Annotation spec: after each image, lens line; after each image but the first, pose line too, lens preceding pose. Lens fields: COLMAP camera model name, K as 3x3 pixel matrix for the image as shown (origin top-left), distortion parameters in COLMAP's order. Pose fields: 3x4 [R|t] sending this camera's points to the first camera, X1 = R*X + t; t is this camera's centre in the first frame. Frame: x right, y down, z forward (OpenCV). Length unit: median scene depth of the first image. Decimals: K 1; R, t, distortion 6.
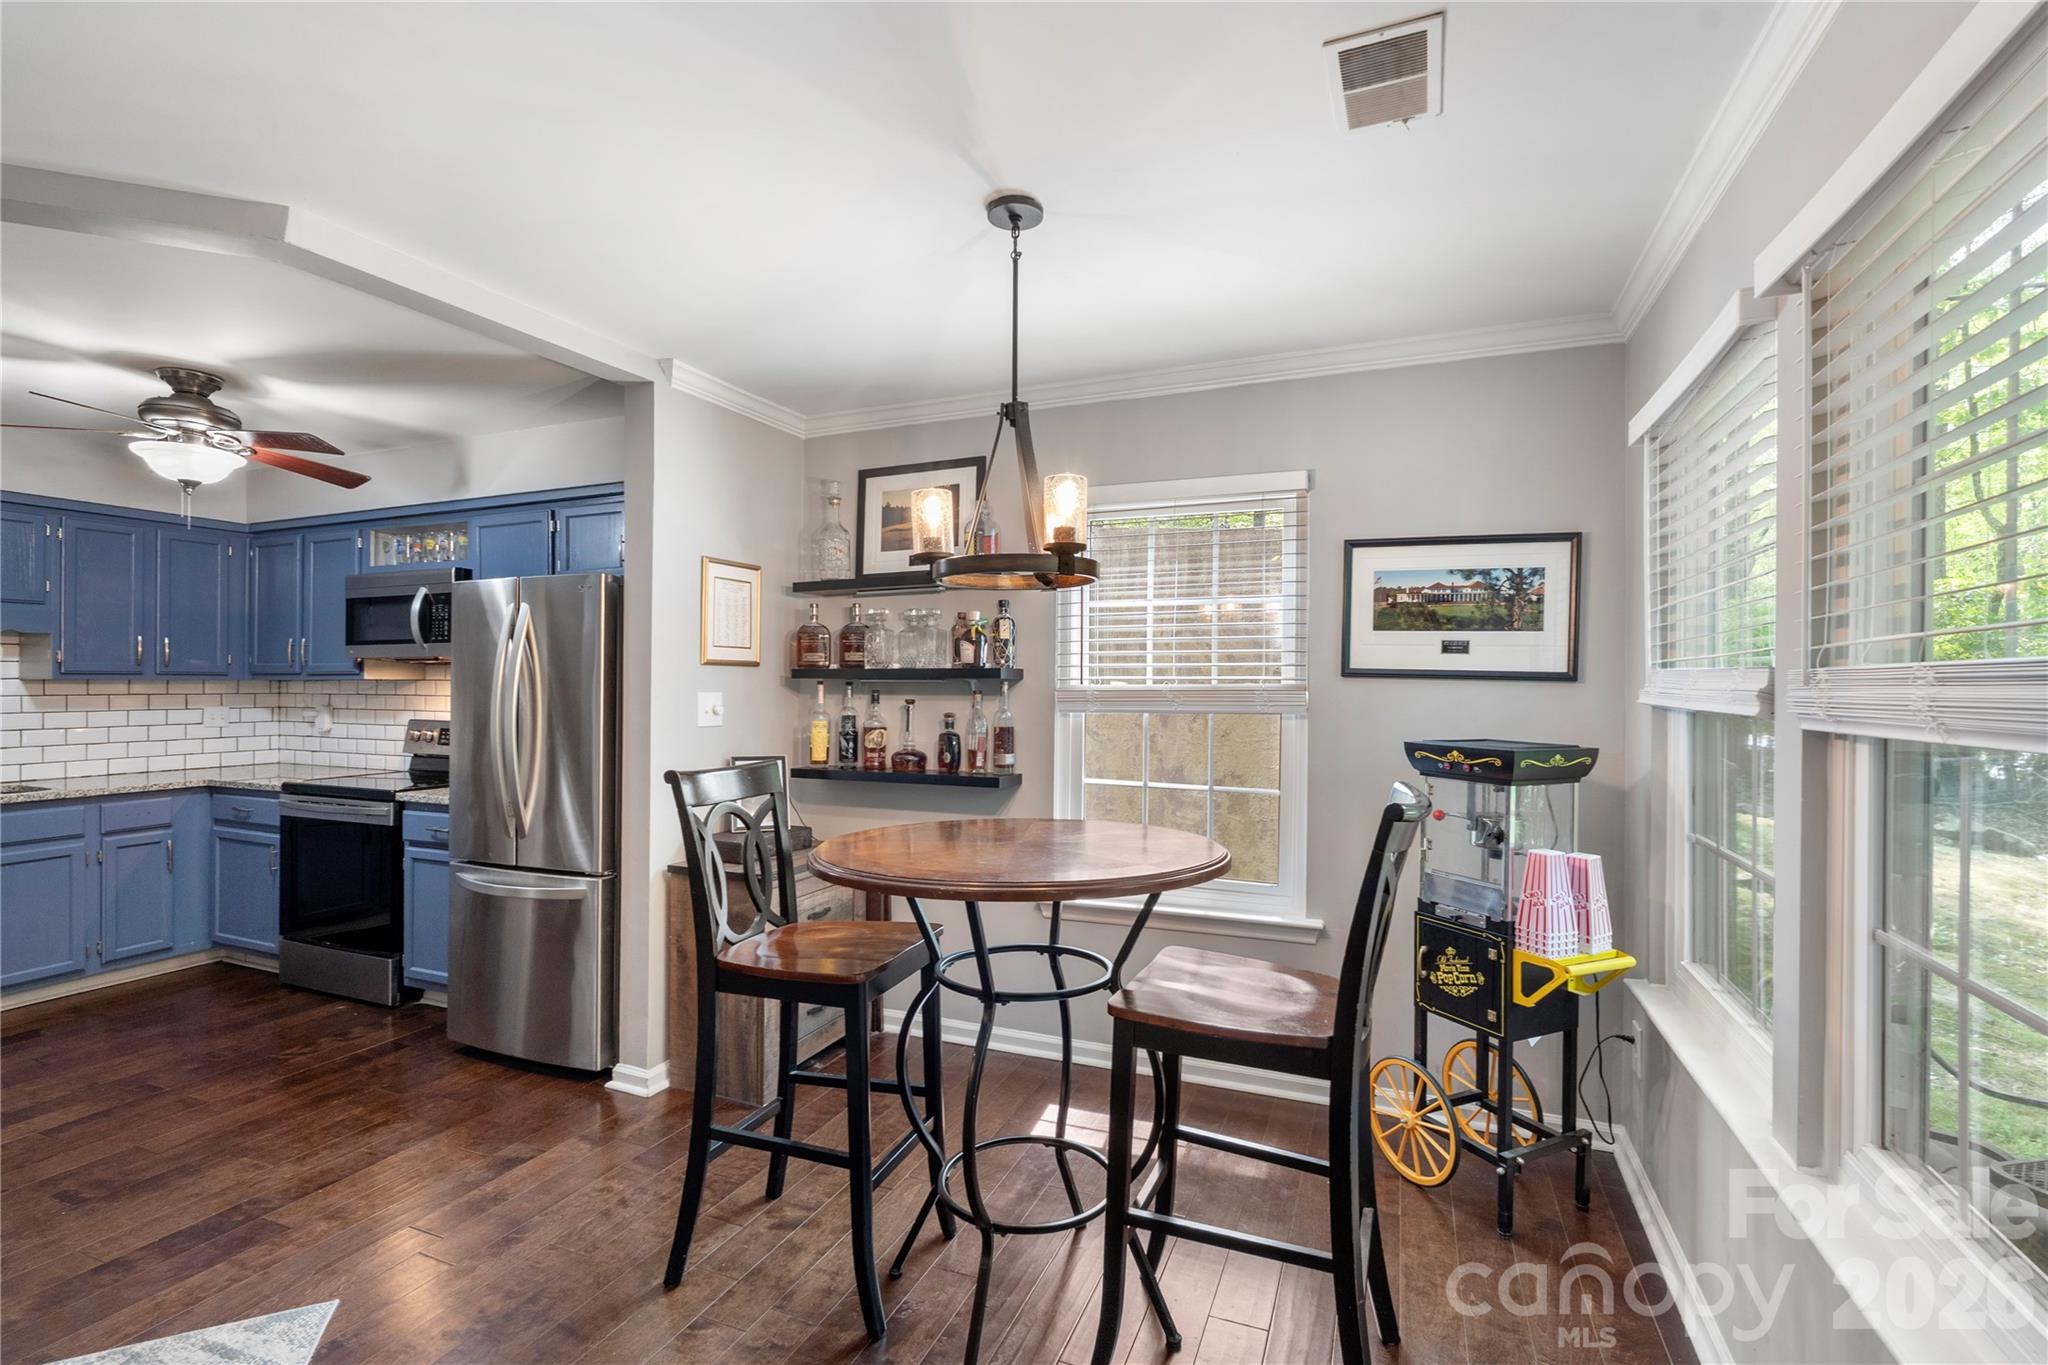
lens RADIAL K [[917.3, 0, 1030.3], [0, 917.3, 682.6], [0, 0, 1]] dist [-0.003535, -0.000489]
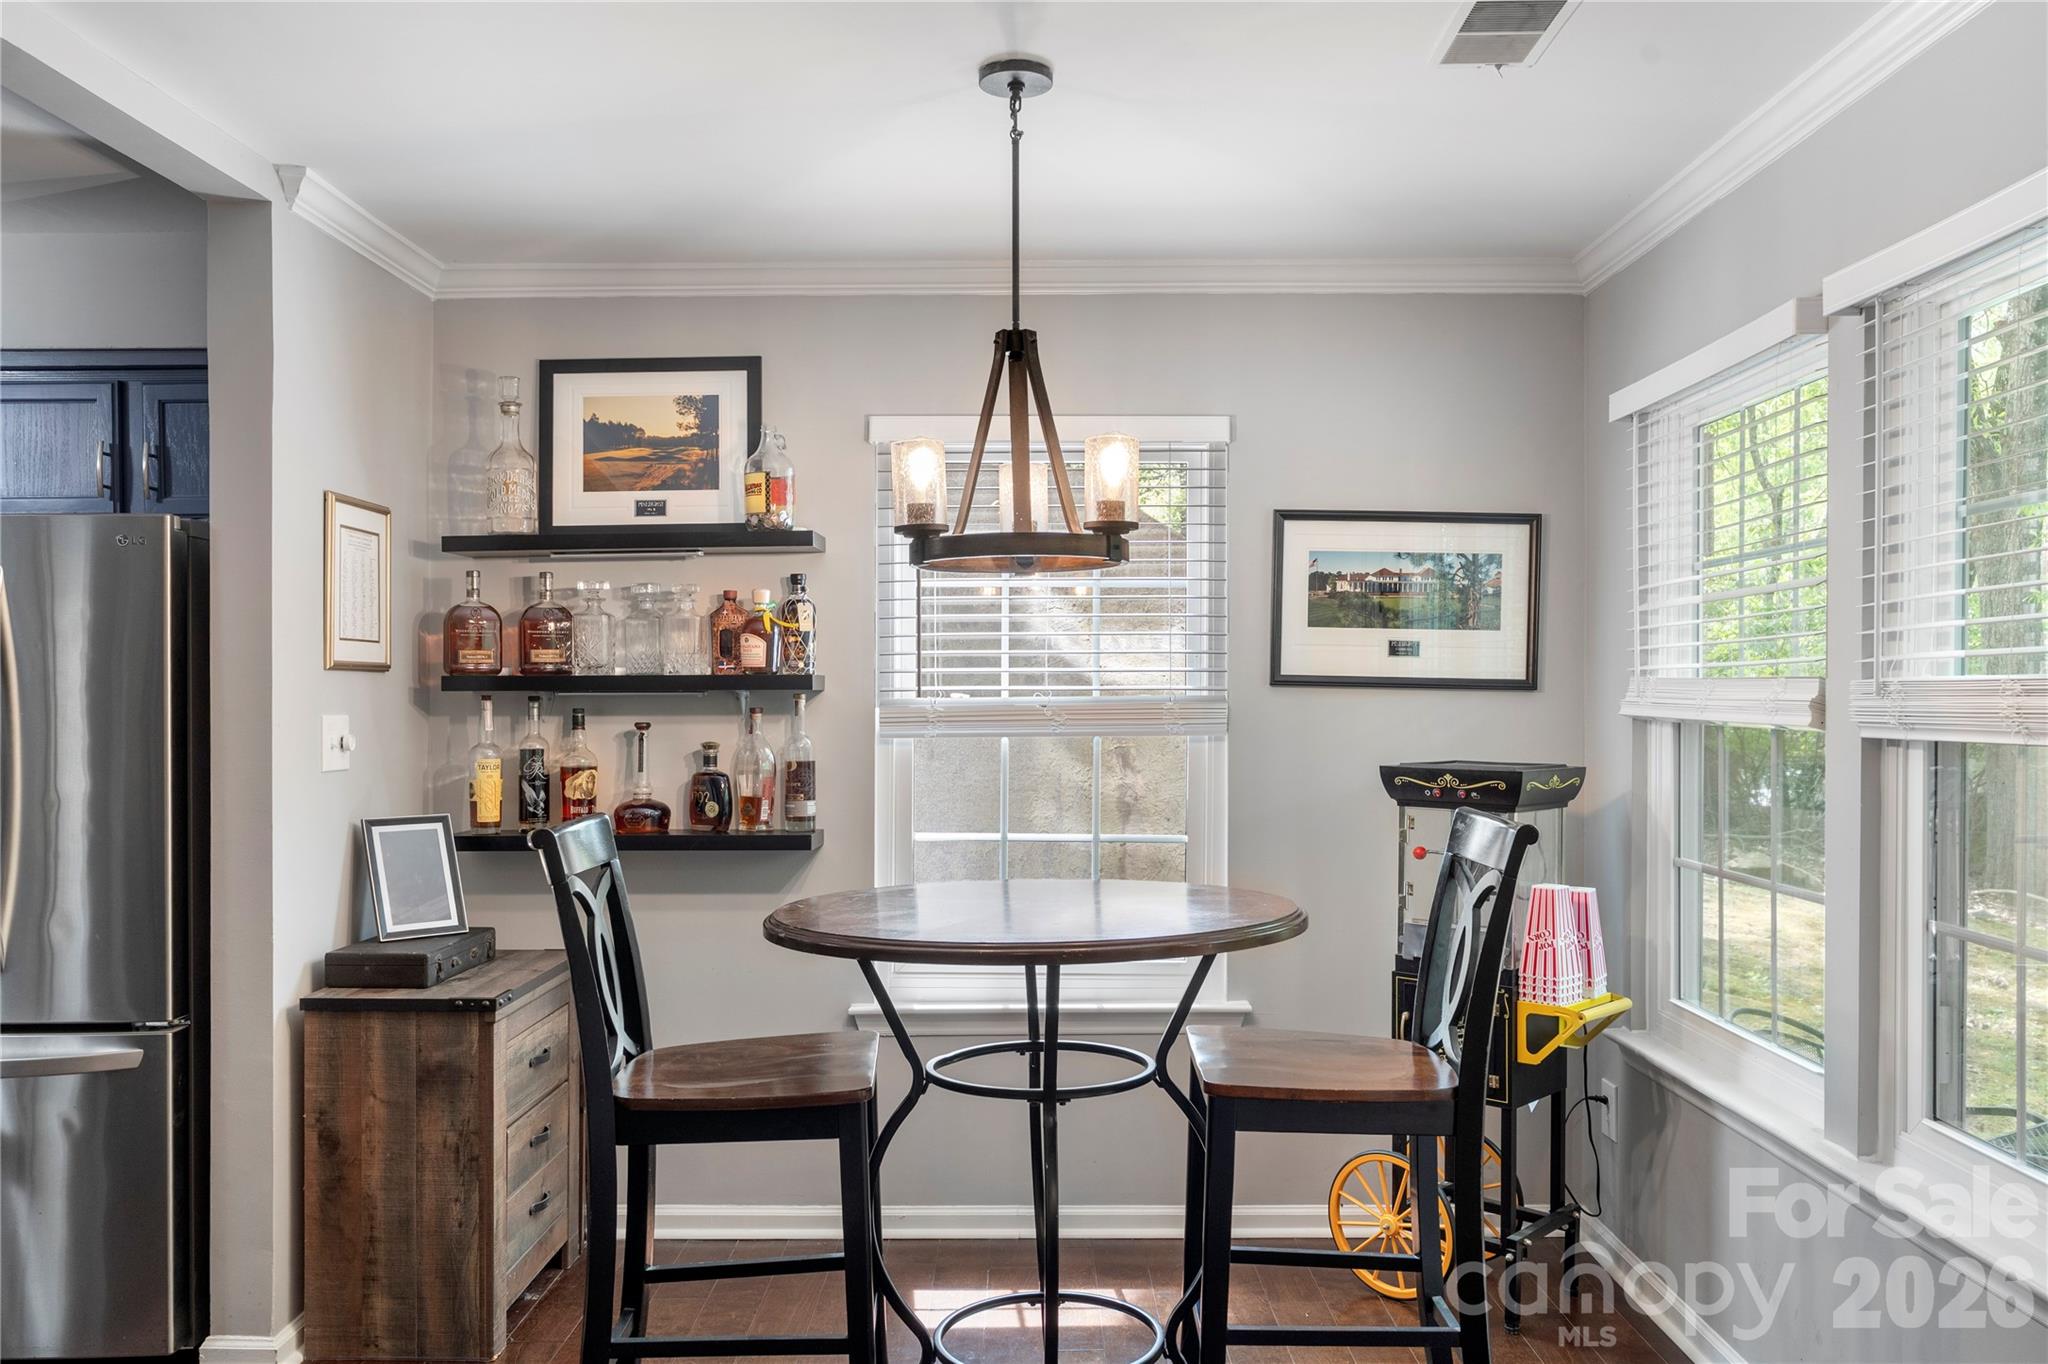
lens RADIAL K [[1553.1, 0, 1018.3], [0, 1553.1, 711.0], [0, 0, 1]] dist [0.006009, -0.000652]
pose [[0.928791, -0.009985, 0.370470, -0.310580], [0.005269, 0.999892, 0.013737, -0.003798], [-0.370567, -0.010807, 0.928743, -0.127775]]
